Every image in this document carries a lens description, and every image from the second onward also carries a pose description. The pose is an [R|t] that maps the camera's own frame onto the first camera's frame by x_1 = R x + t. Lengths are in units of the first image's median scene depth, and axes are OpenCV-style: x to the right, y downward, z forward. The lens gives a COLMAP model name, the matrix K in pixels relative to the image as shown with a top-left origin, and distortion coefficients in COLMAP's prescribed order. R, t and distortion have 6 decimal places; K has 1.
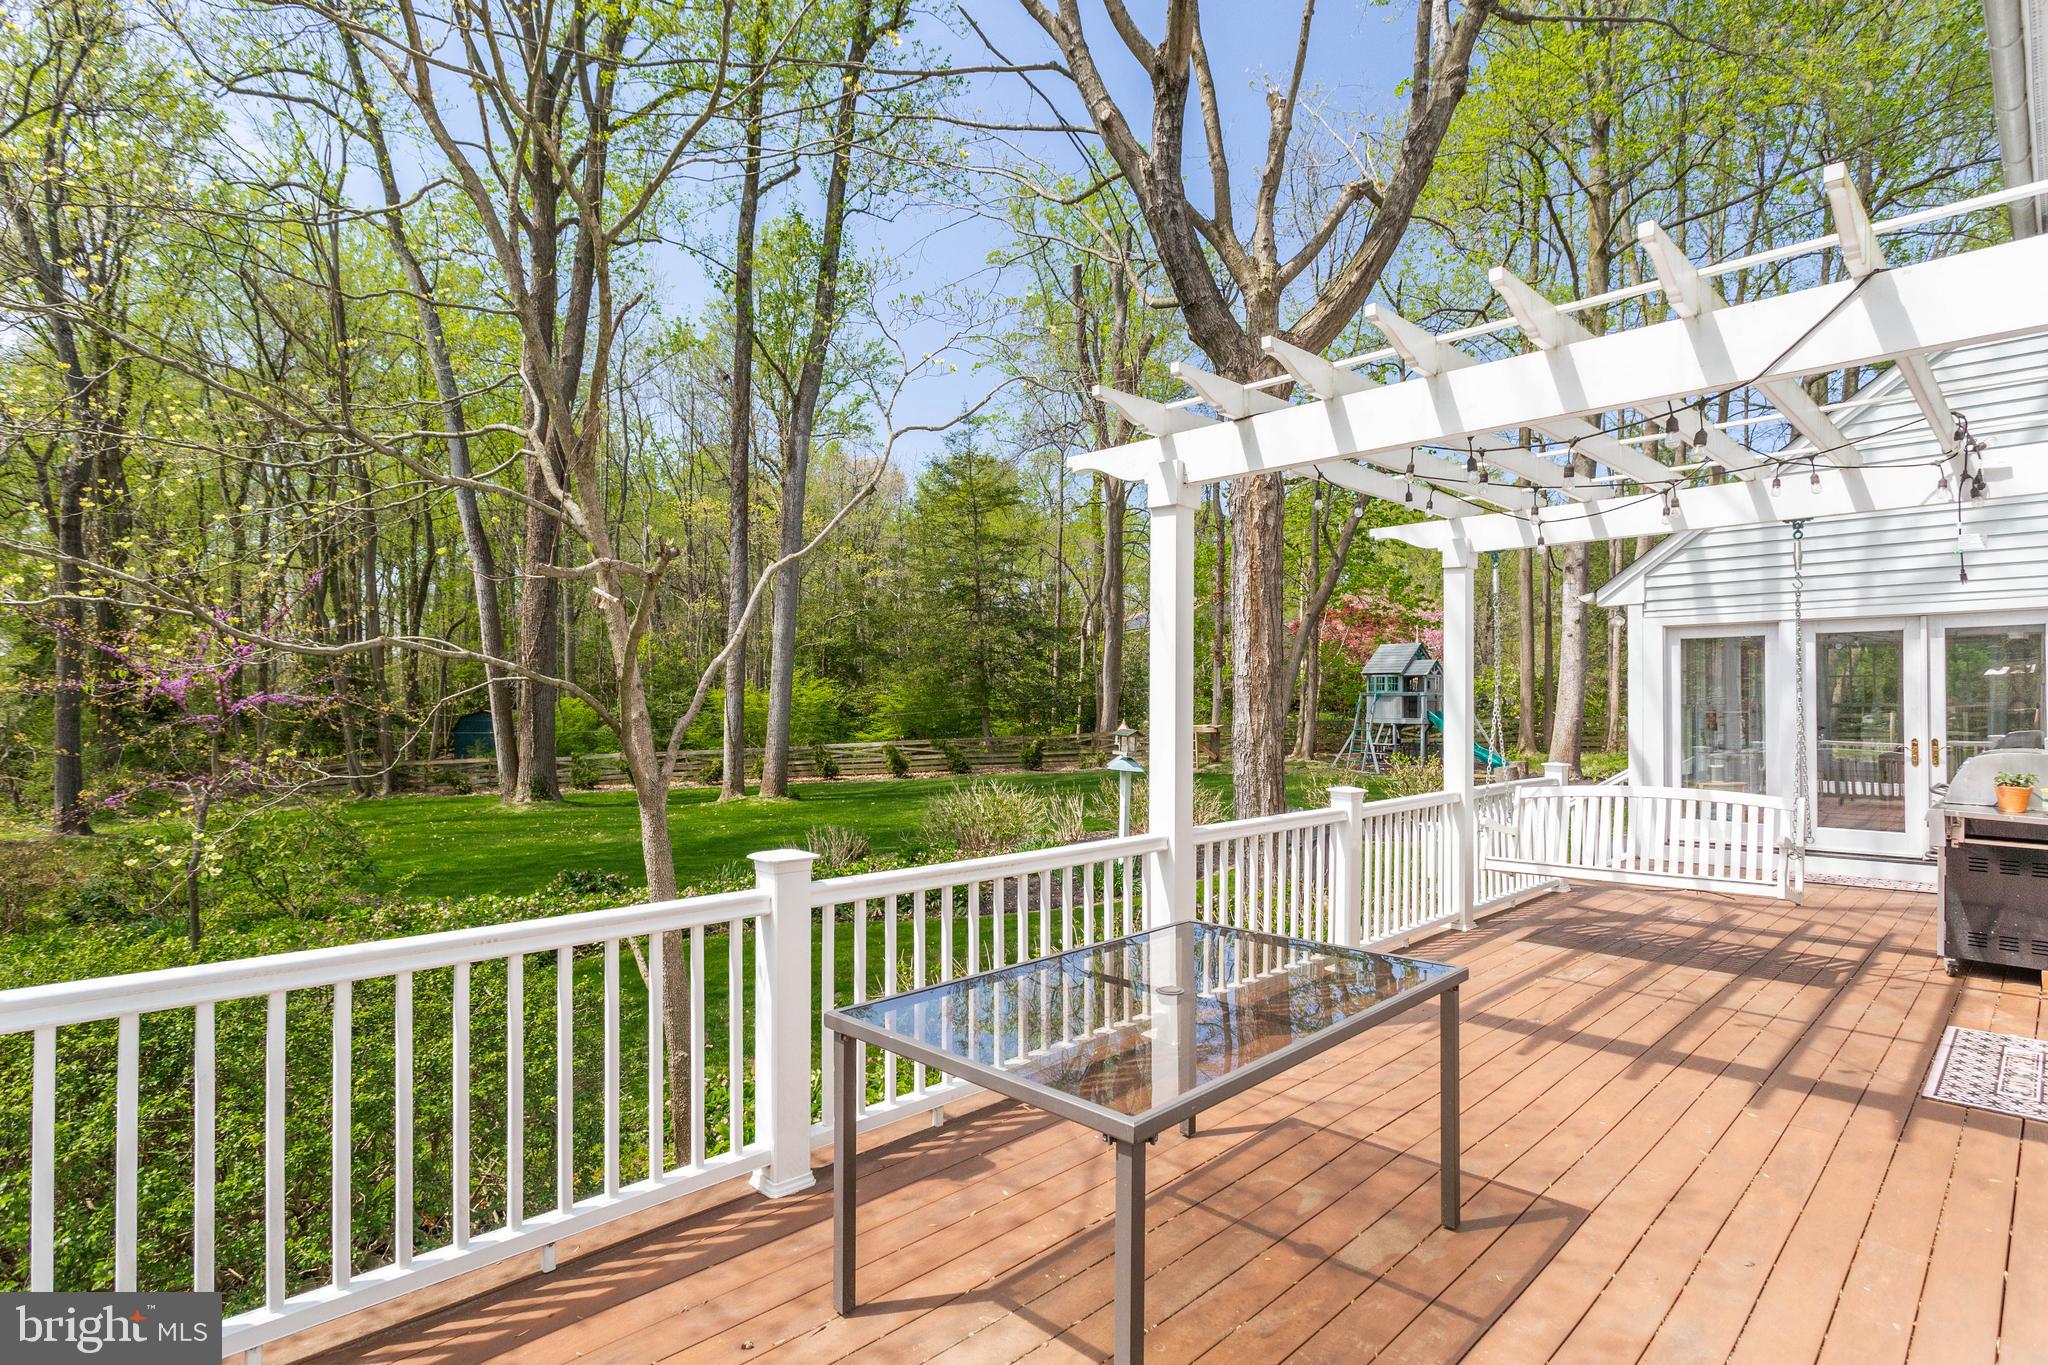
lens RADIAL K [[1042.8, 0, 1024.0], [0, 1042.8, 682.5], [0, 0, 1]] dist [0.001289, 0.000287]
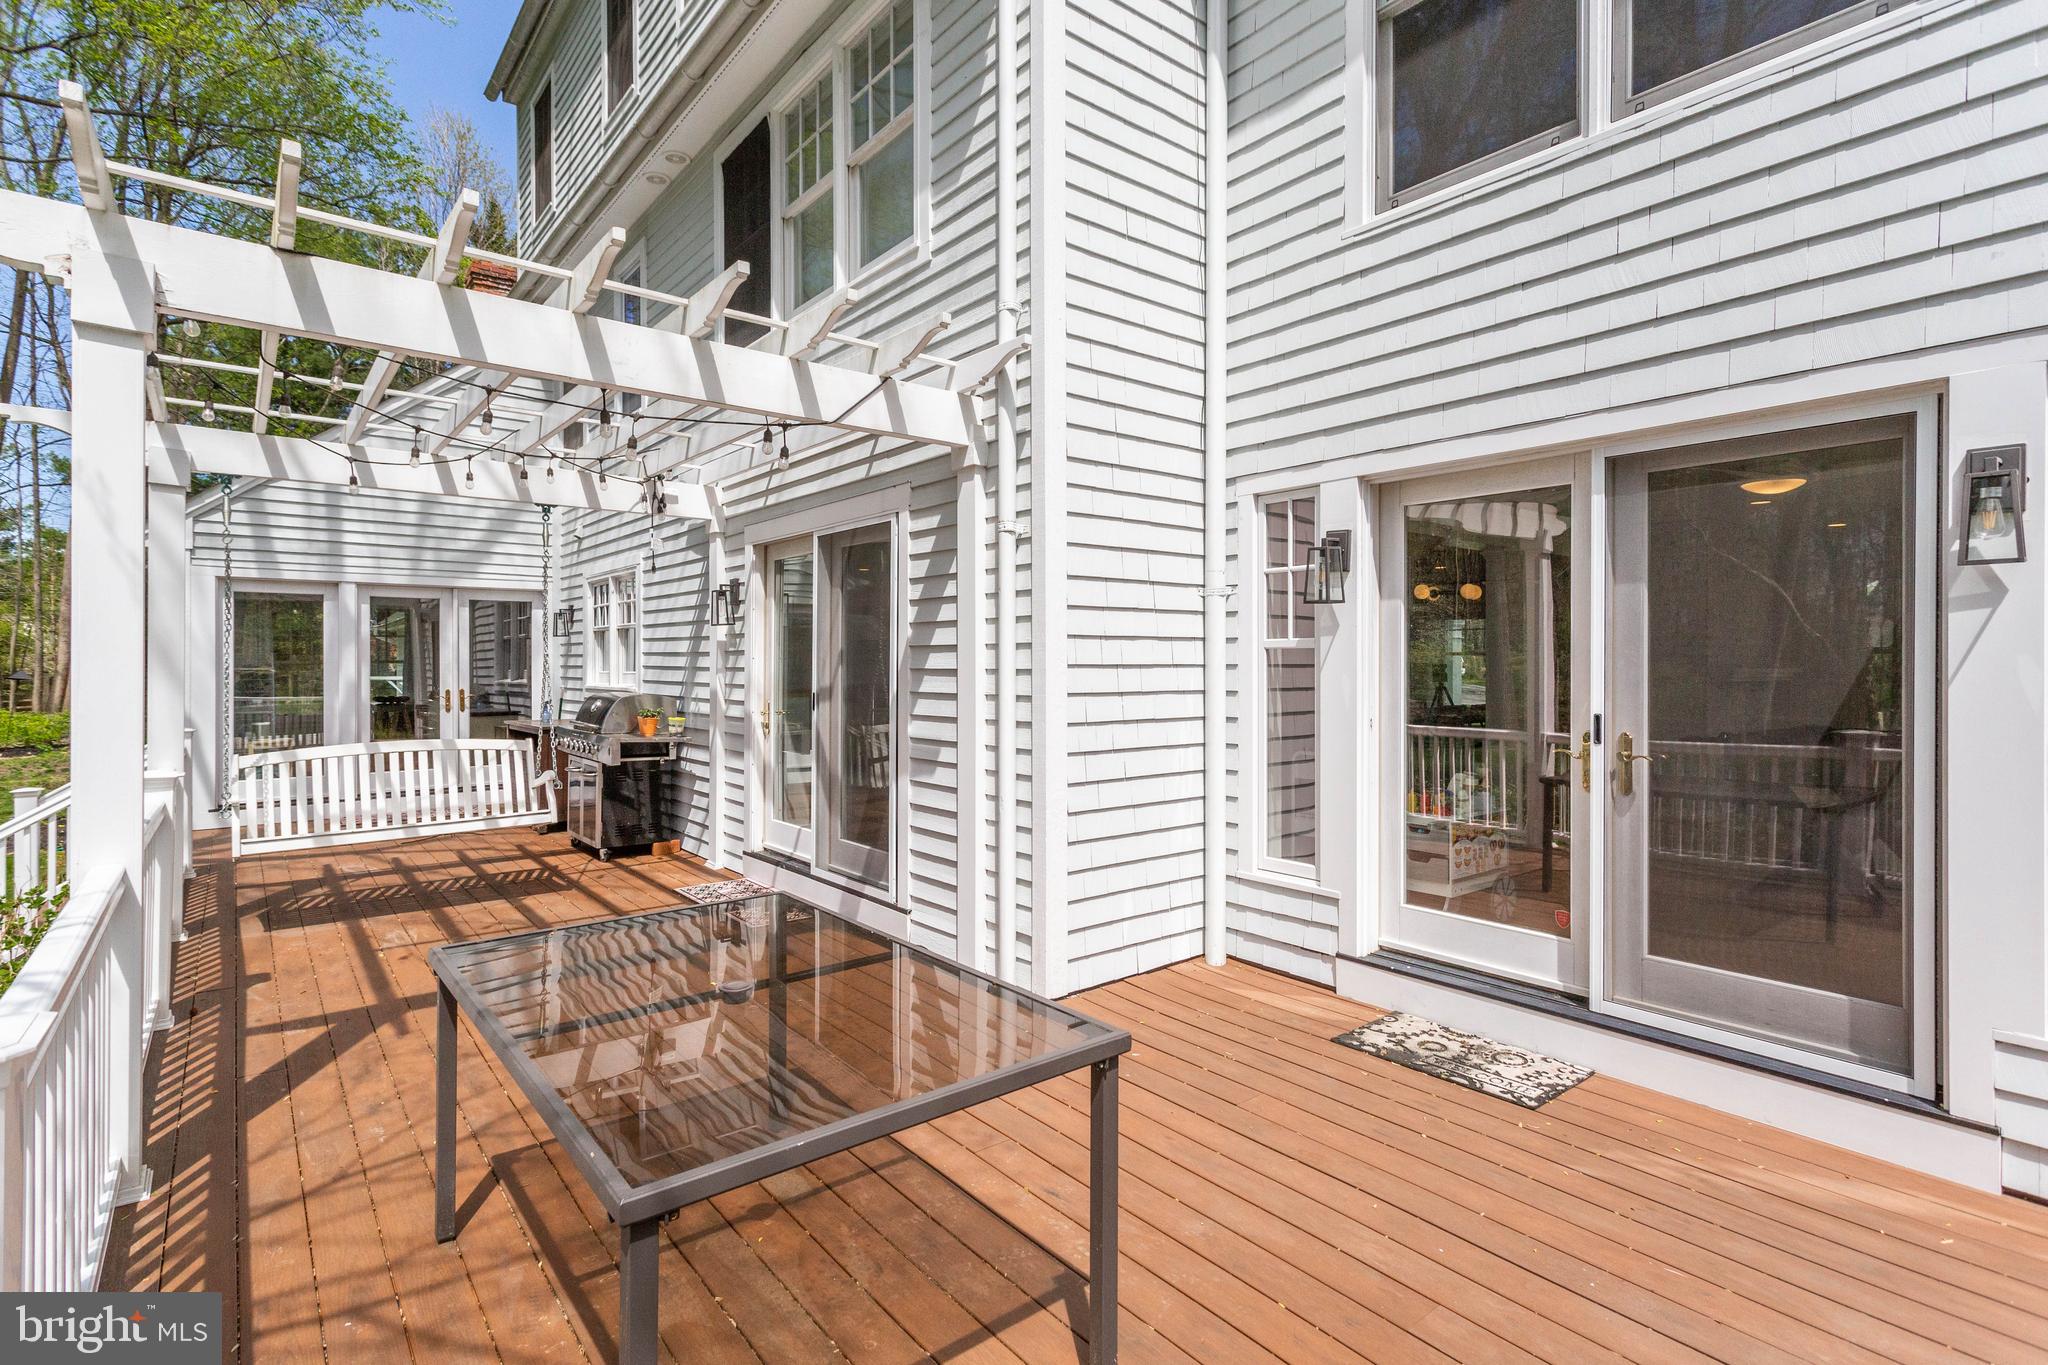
lens RADIAL K [[969.7, 0, 1024.0], [0, 969.7, 682.5], [0, 0, 1]] dist [0.000796, 0.000408]
pose [[0.102674, -0.020341, 0.994507, -0.197788], [-0.021582, 0.999510, 0.022672, 0.005928], [-0.994481, -0.023791, 0.102184, 0.219821]]
